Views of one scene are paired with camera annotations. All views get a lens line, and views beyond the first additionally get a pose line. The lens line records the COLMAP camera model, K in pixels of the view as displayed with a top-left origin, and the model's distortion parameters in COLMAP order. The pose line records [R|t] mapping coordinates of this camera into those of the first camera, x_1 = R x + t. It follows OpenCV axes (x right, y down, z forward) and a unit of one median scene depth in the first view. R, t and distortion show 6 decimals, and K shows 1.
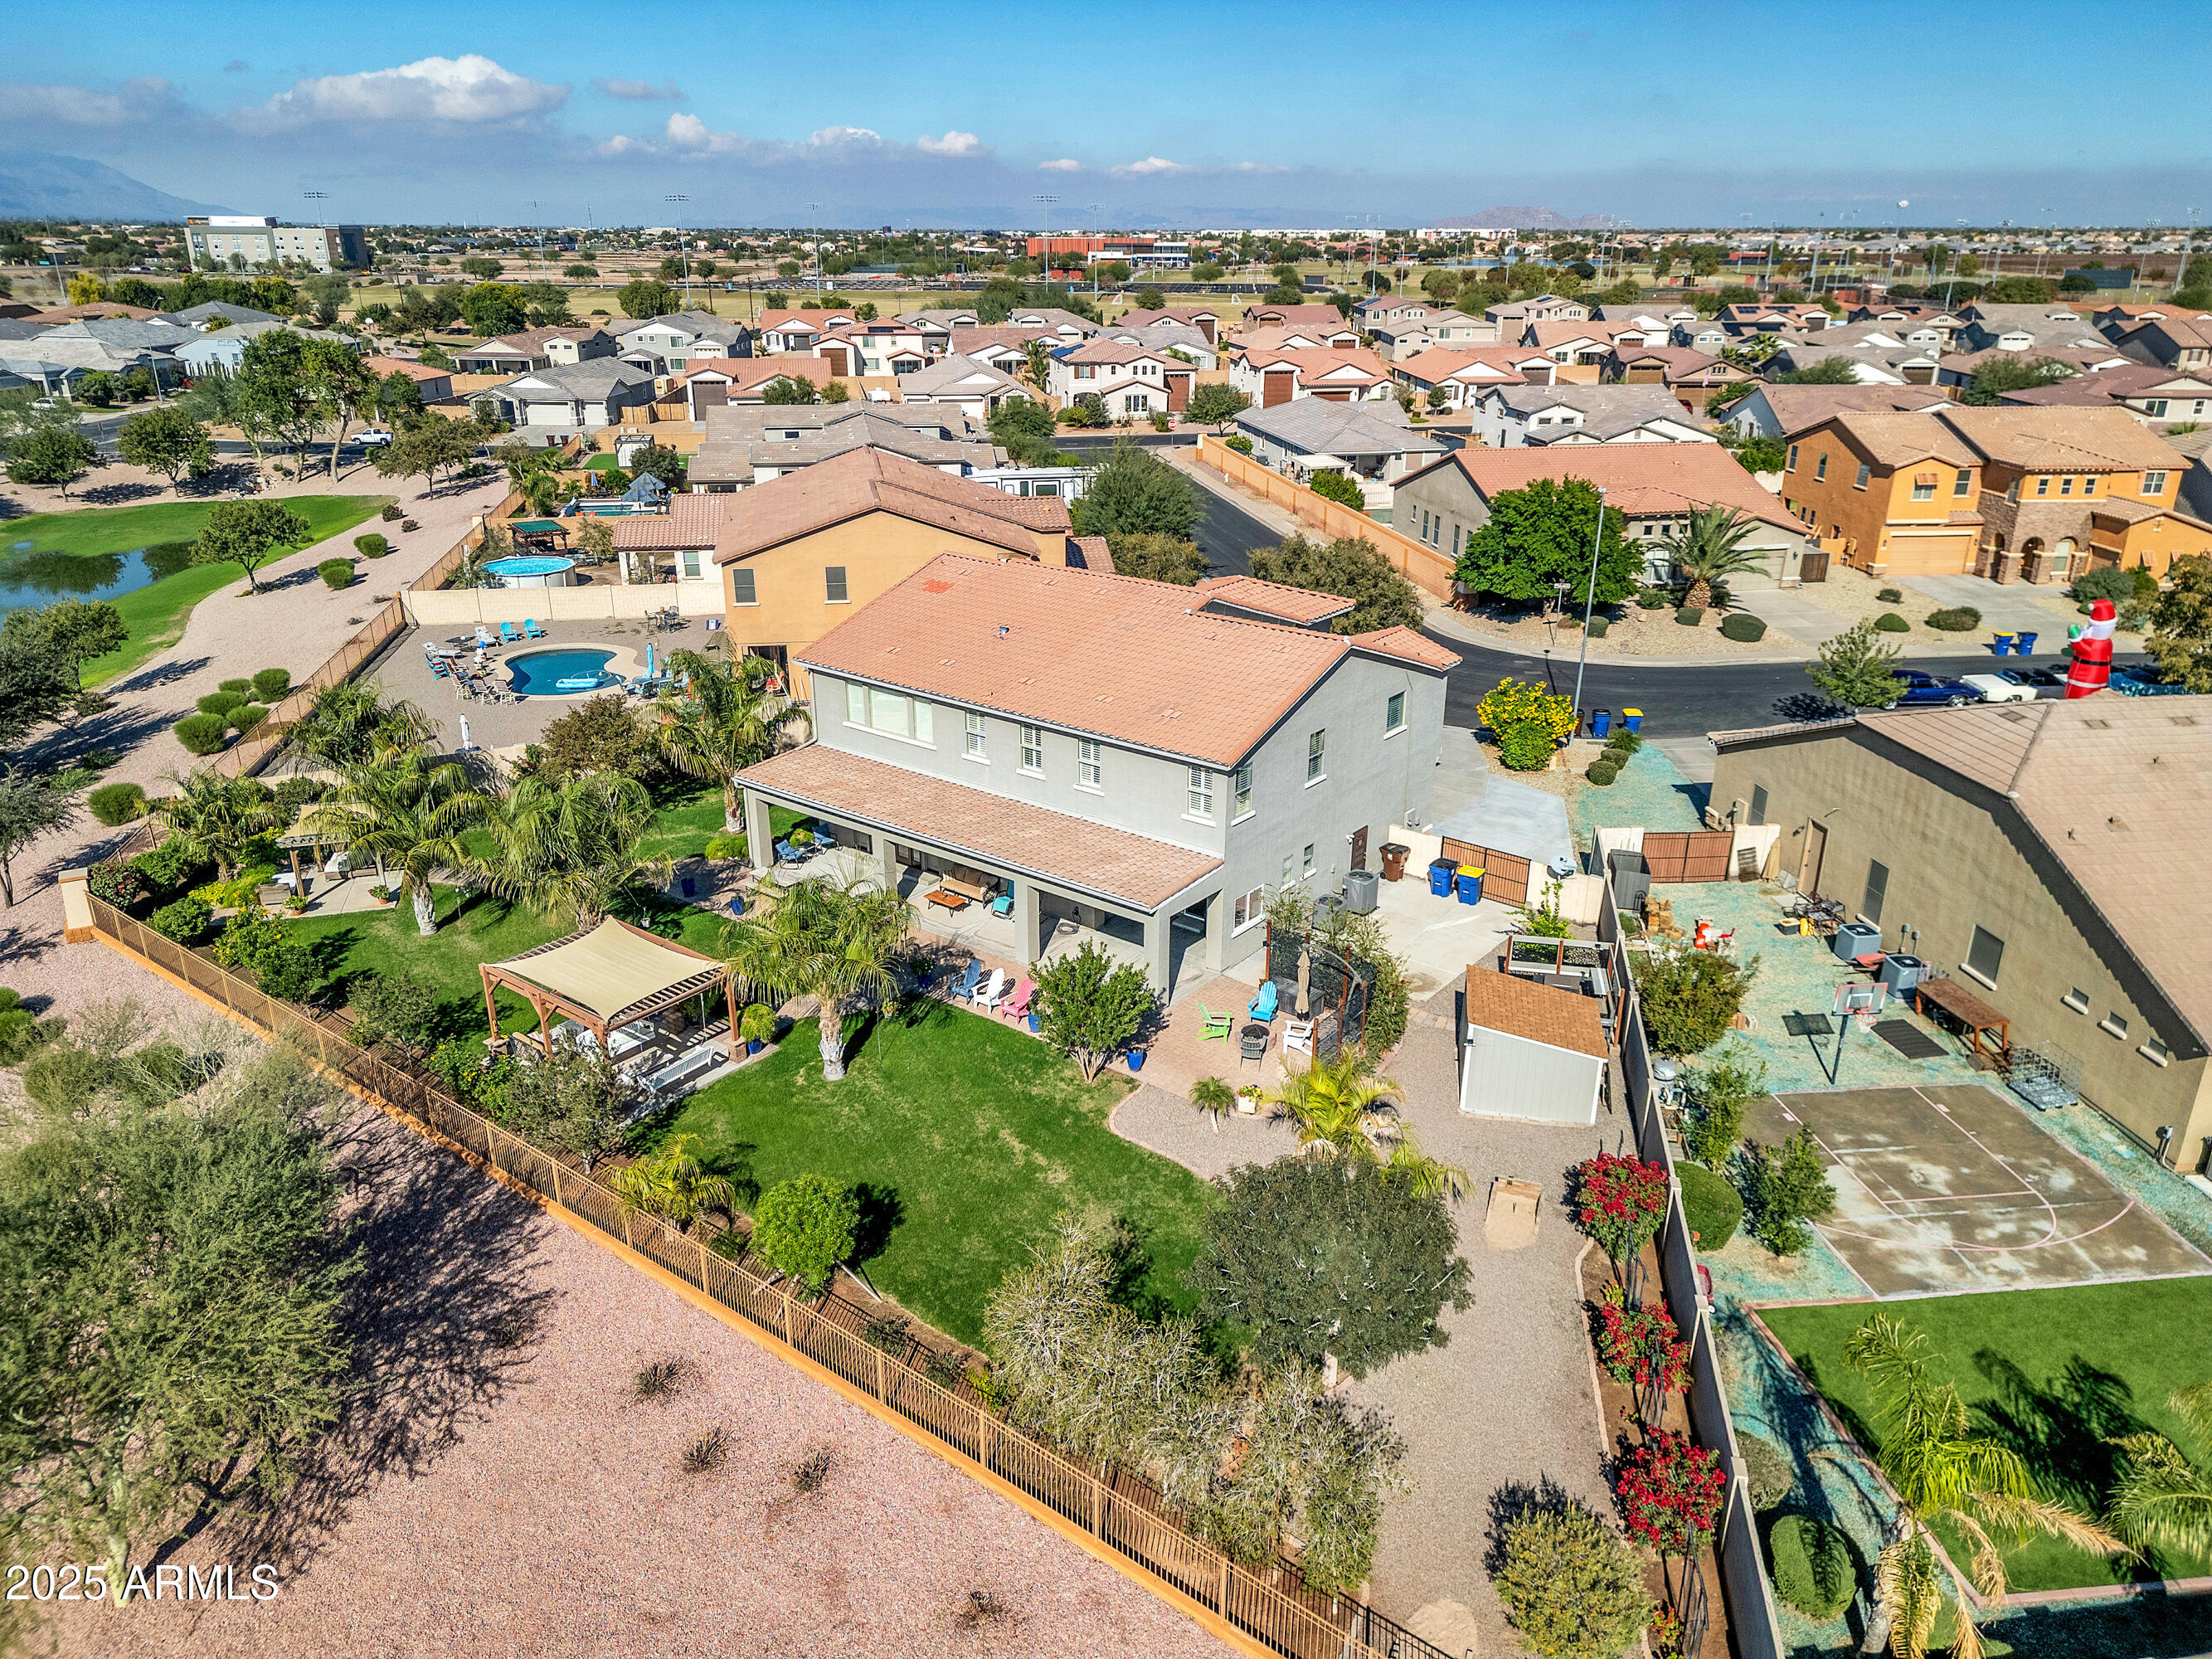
lens RADIAL K [[1554.4, 0, 1106.0], [0, 1554.4, 829.5], [0, 0, 1]] dist [0.059060, -0.068075]
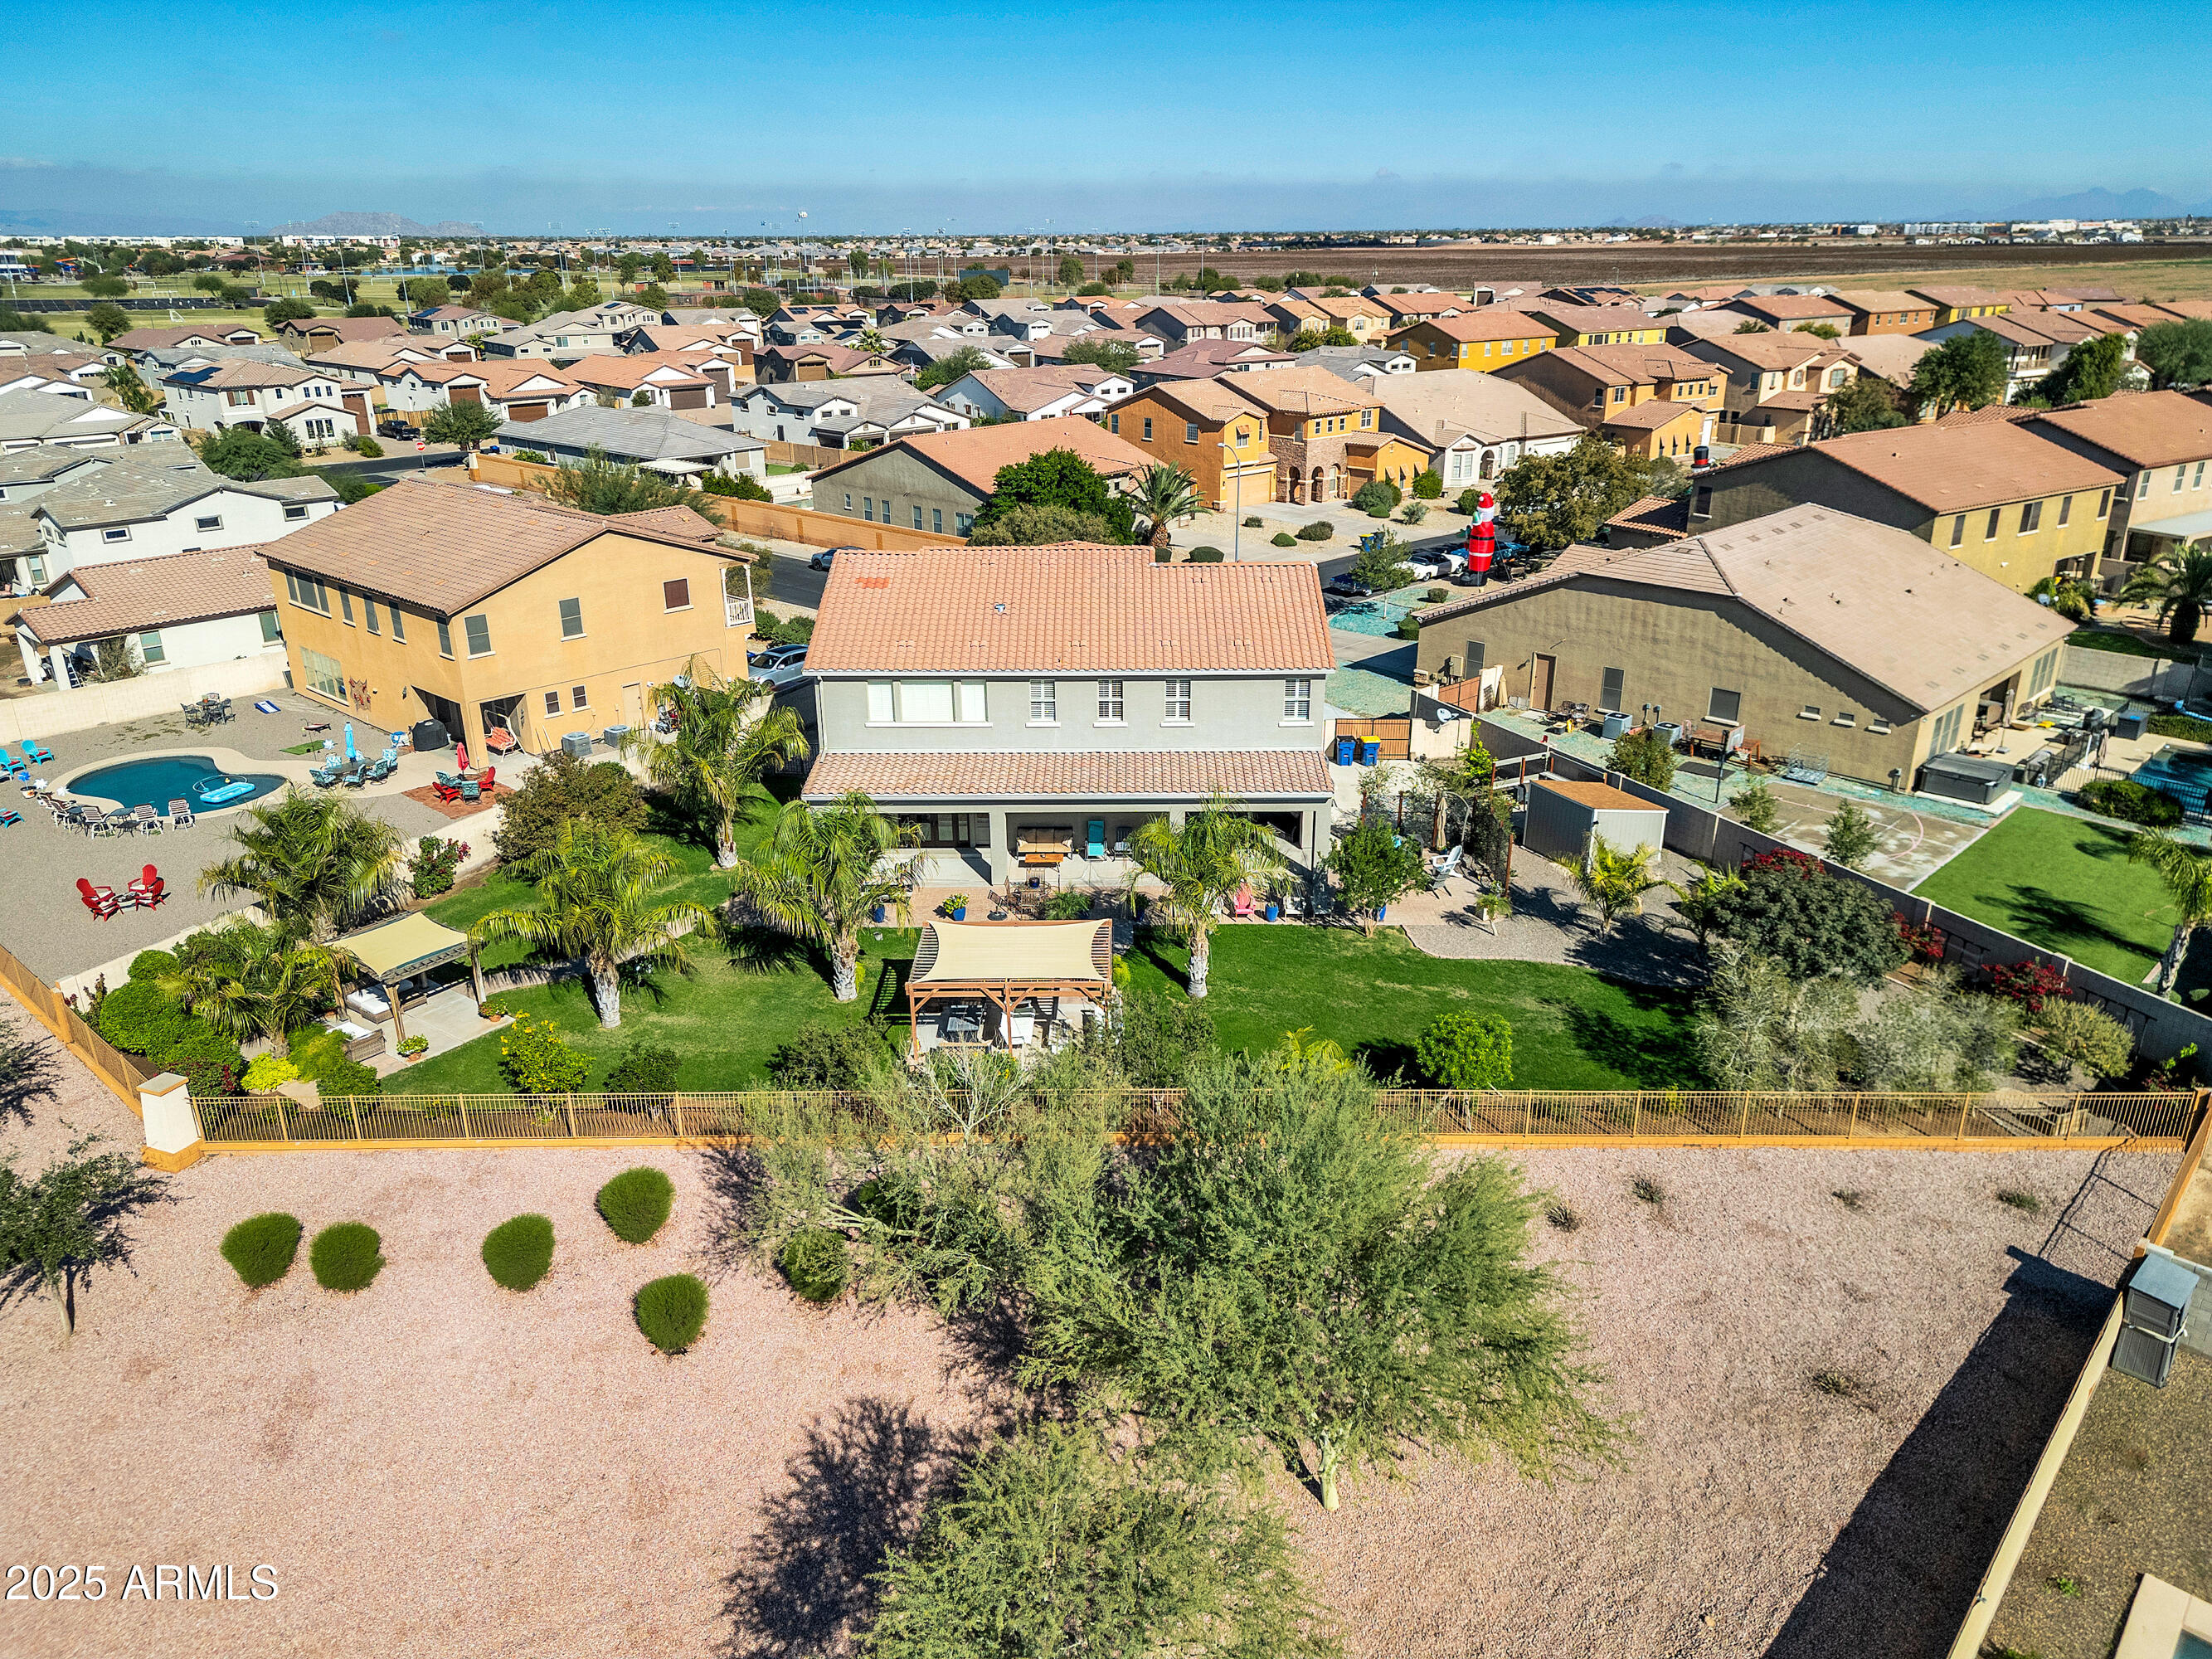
lens RADIAL K [[1545.5, 0, 1106.0], [0, 1545.5, 829.5], [0, 0, 1]] dist [0.058460, -0.033985]
pose [[0.787190, -0.227801, 0.573095, -0.360972], [0.229777, 0.970706, 0.070232, -0.021036], [-0.572306, 0.076398, 0.816473, 0.056993]]
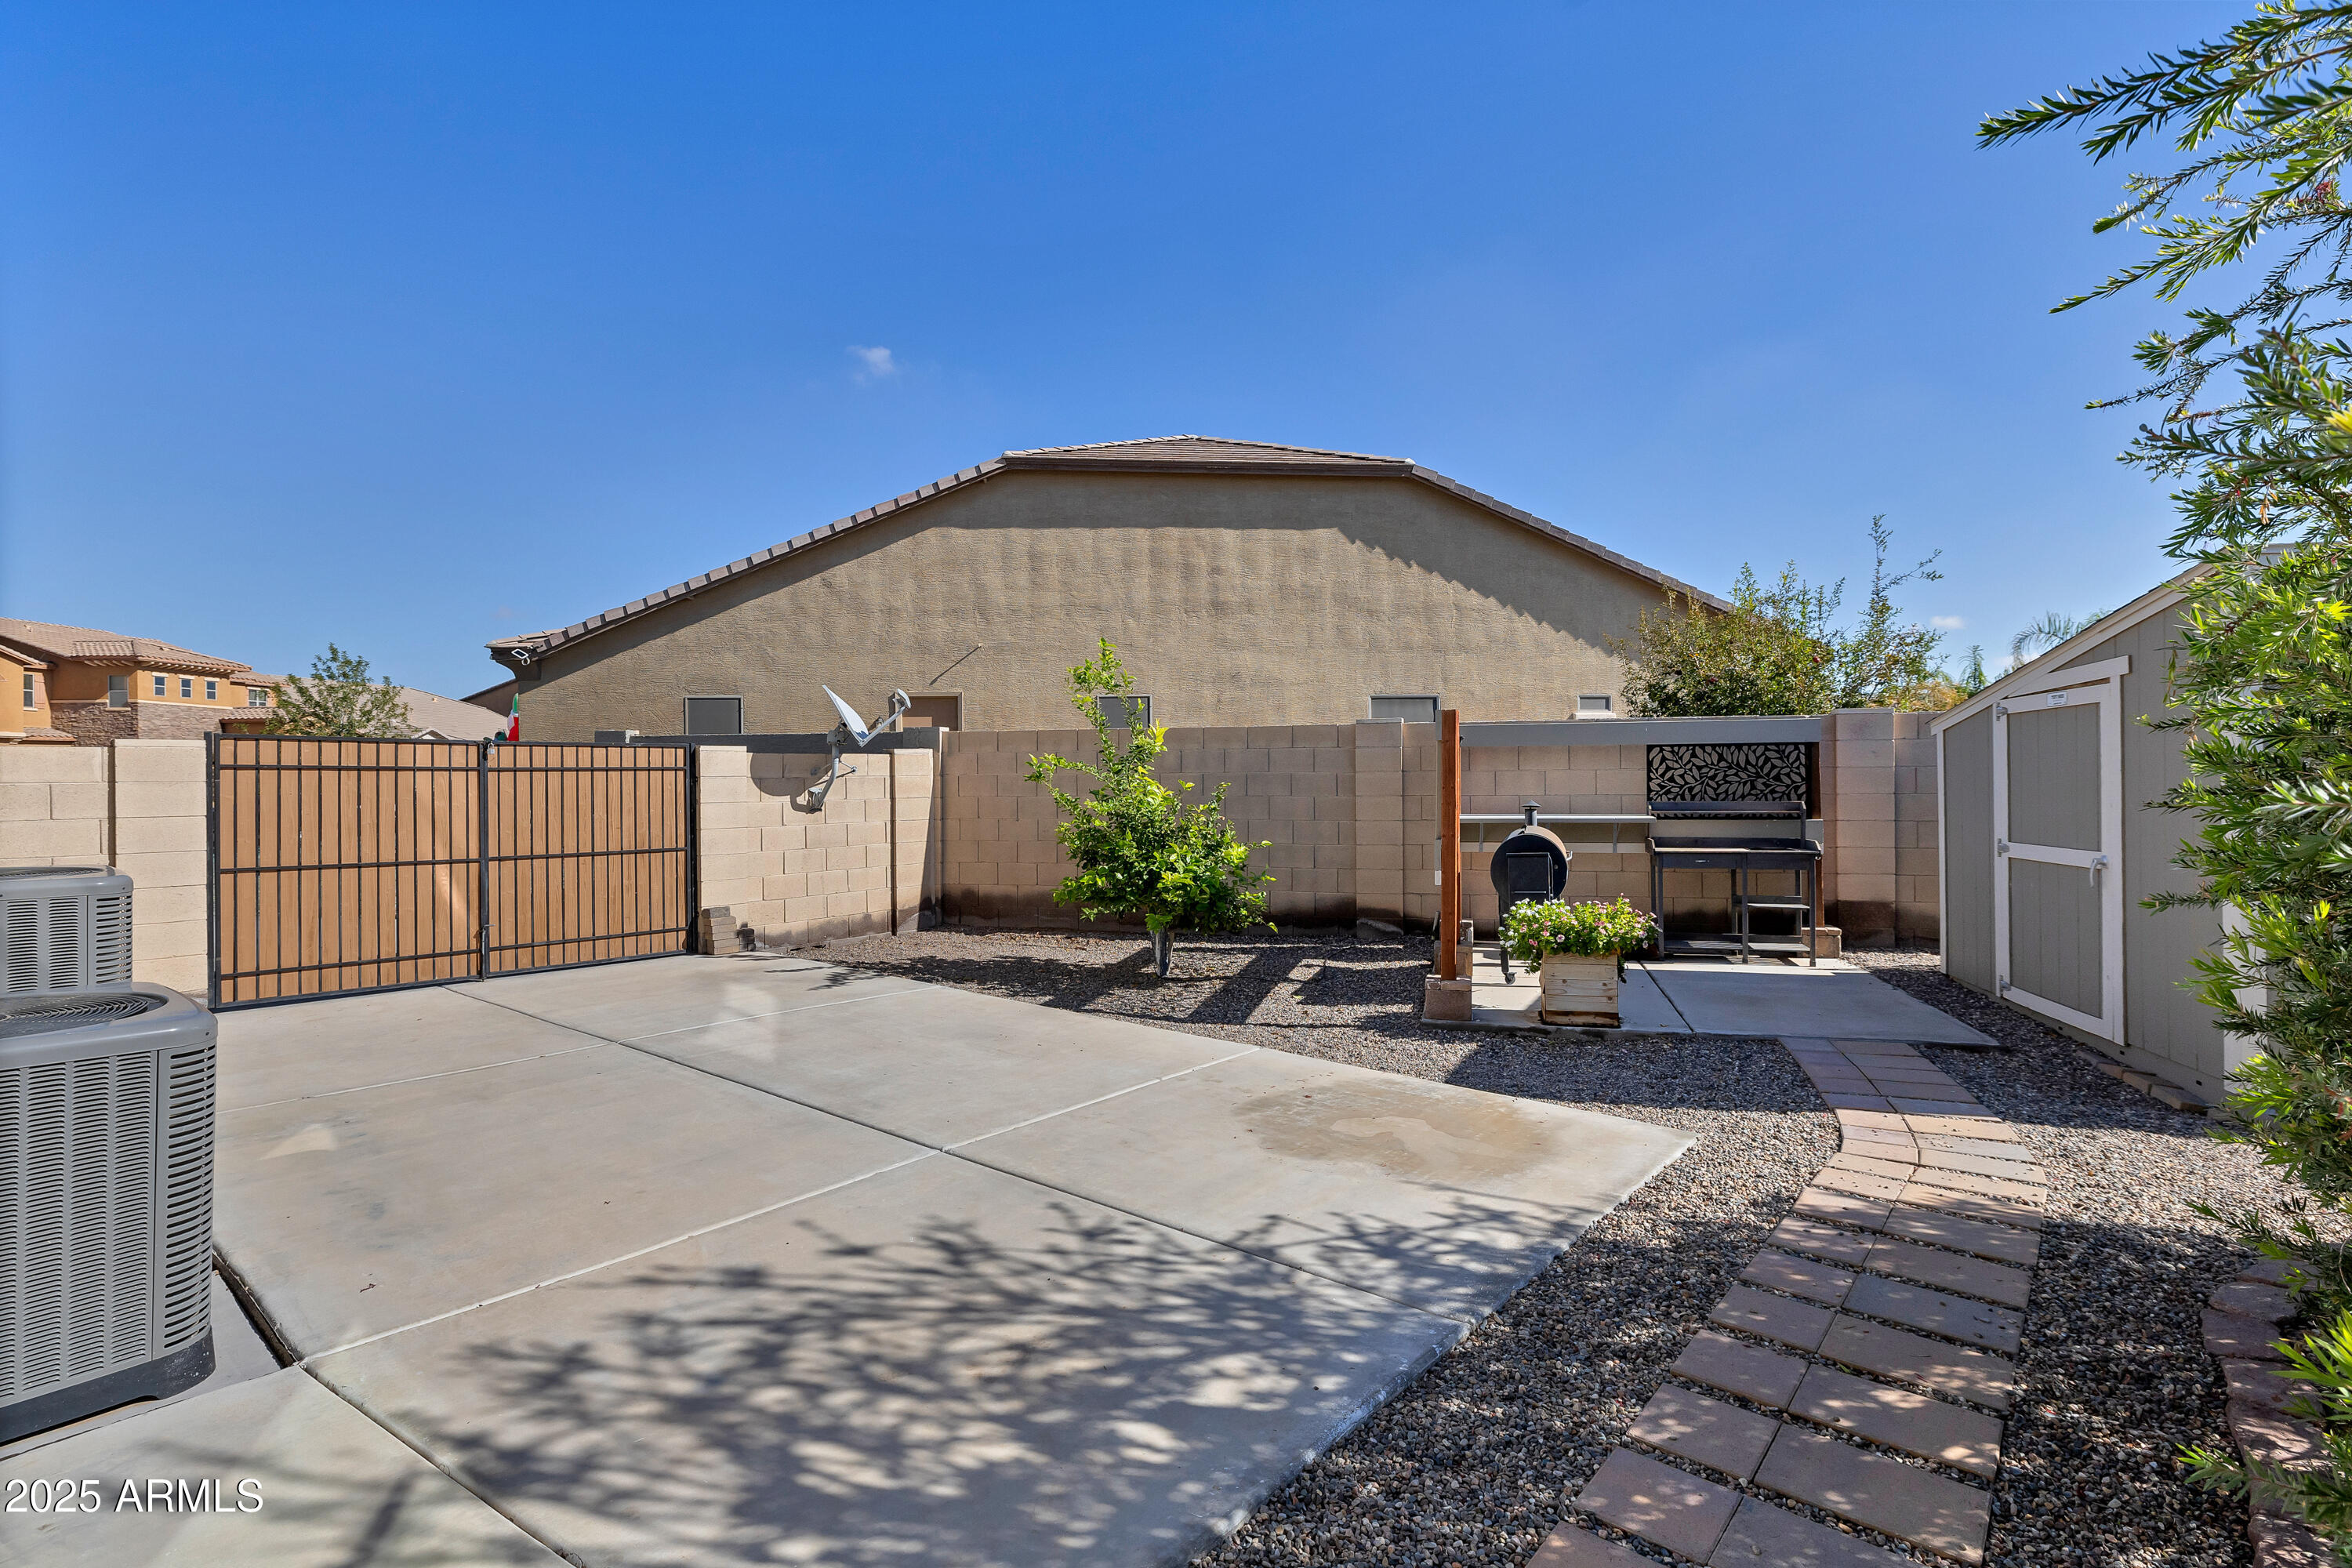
lens RADIAL K [[1104.2, 0, 1176.0], [0, 1104.2, 784.0], [0, 0, 1]] dist [0.000593, 0.000243]
pose [[0.037266, -0.001576, 0.999304, 0.032532], [0.366294, 0.930419, -0.012192, 0.032214], [-0.929753, 0.366494, 0.035250, 0.484539]]
